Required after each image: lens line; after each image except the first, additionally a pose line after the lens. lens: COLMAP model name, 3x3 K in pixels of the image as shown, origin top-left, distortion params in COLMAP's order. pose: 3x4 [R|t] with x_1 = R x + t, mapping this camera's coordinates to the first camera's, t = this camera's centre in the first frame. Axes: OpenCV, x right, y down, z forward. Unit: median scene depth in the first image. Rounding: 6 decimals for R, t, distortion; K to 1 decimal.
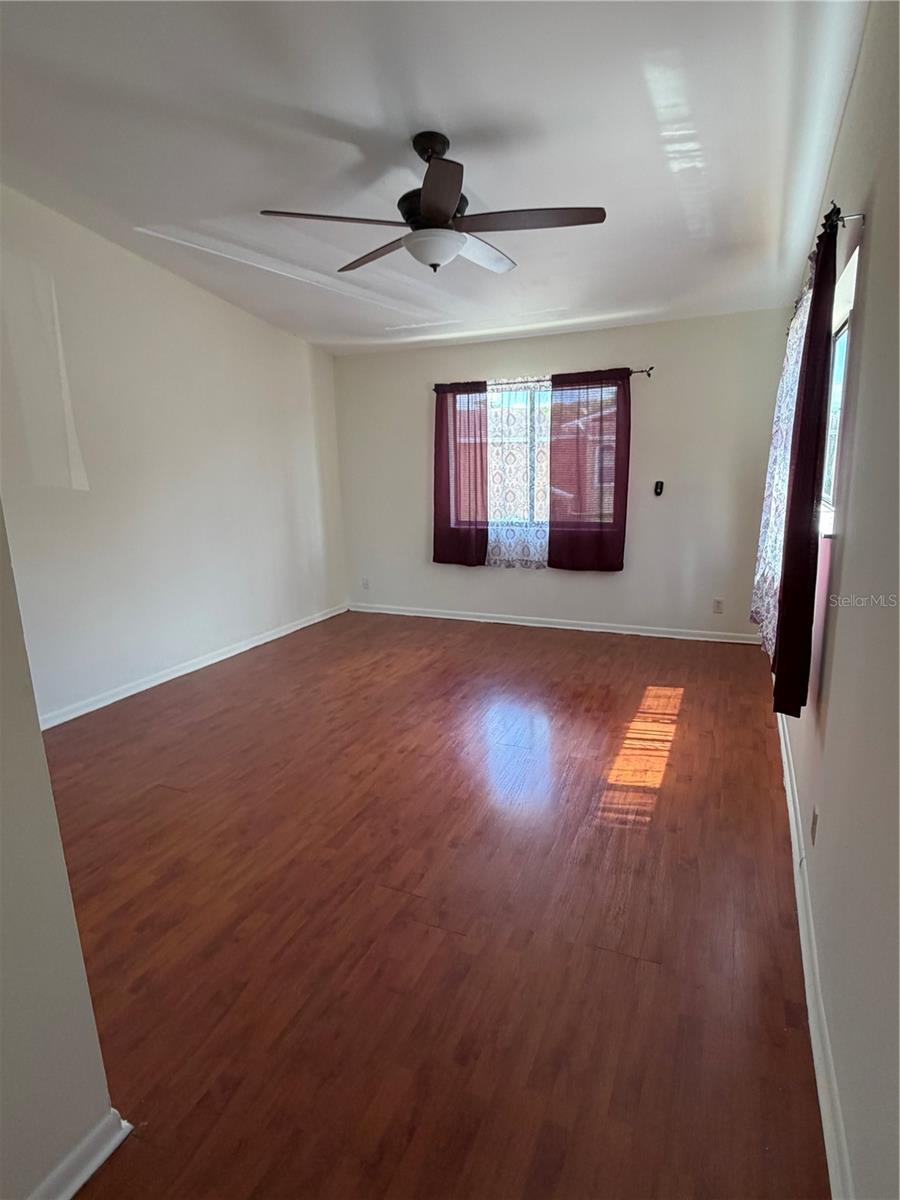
lens RADIAL K [[636.4, 0, 448.6], [0, 636.4, 597.7], [0, 0, 1]] dist [0.000203, 0.000014]
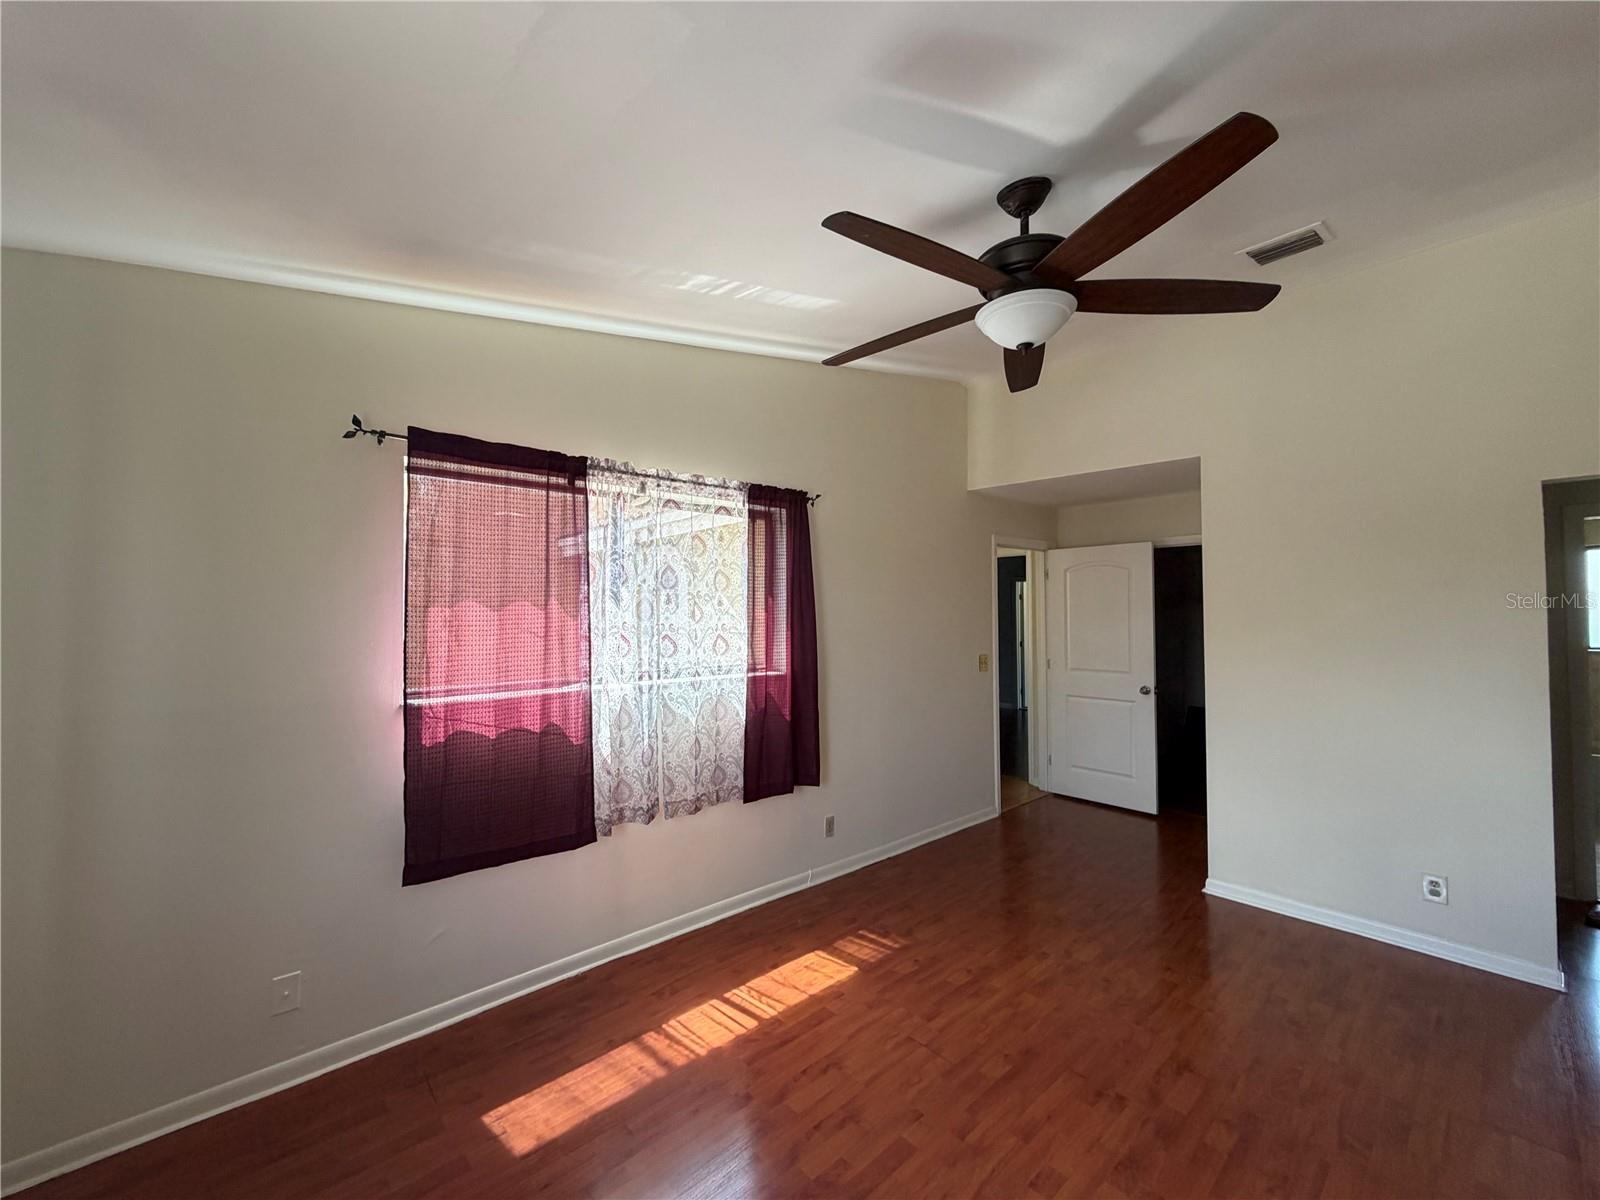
lens RADIAL K [[646.8, 0, 801.1], [0, 646.8, 604.0], [0, 0, 1]] dist [0.003658, 0.000269]
pose [[-0.915375, 0.038387, 0.400769, -0.069278], [0.114508, 0.979156, 0.167754, -0.390536], [-0.385976, 0.199449, -0.900690, 1.769711]]
